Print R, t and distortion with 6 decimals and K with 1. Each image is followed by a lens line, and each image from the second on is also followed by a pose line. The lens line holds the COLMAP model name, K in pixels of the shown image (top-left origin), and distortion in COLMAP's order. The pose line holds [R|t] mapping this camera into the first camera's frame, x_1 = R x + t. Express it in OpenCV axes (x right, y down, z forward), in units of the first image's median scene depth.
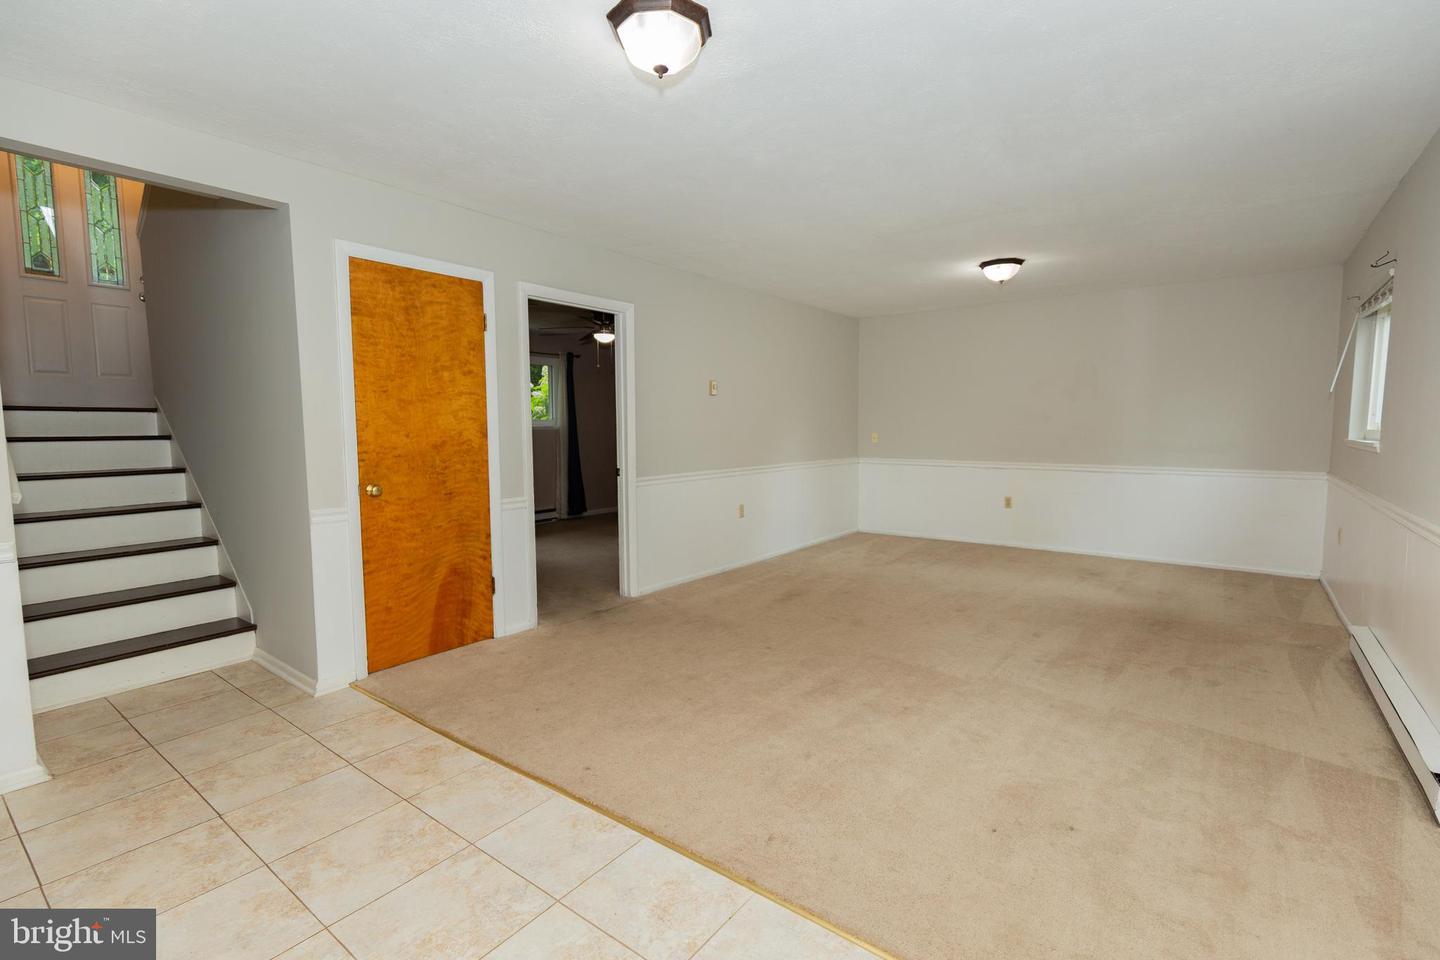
lens RADIAL K [[657.2, 0, 716.3], [0, 657.2, 494.6], [0, 0, 1]] dist [0.005301, 0.000486]
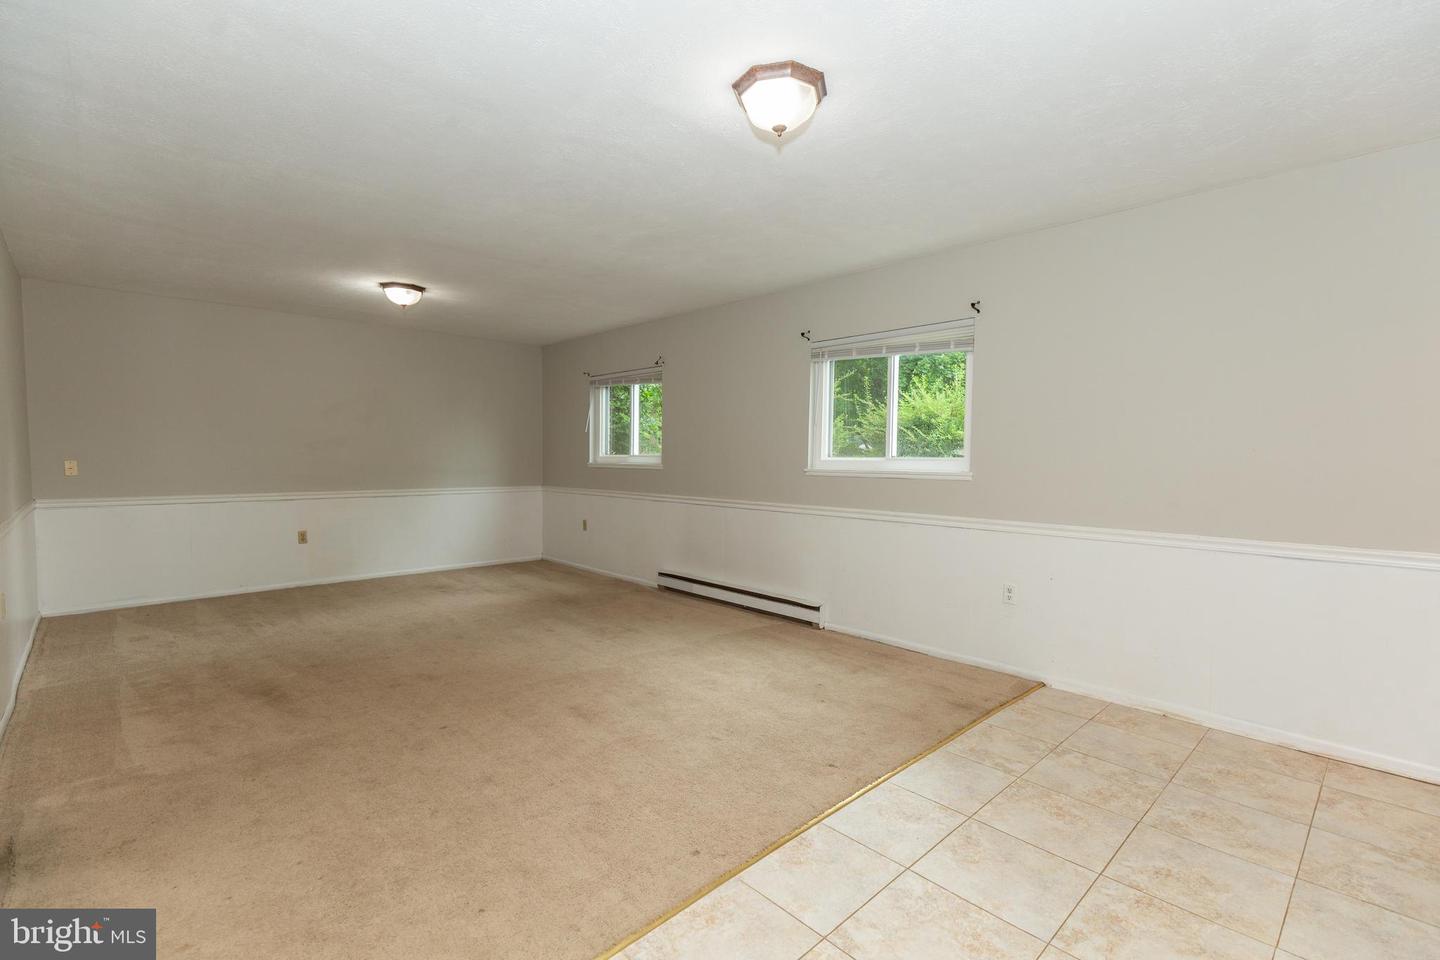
lens RADIAL K [[662.3, 0, 745.9], [0, 662.3, 482.6], [0, 0, 1]] dist [0.012401, 0.000015]
pose [[0.131917, -0.039267, 0.990483, -0.708369], [0.098767, 0.994763, 0.026283, -0.049871], [-0.986328, 0.094360, 0.135105, 0.542823]]
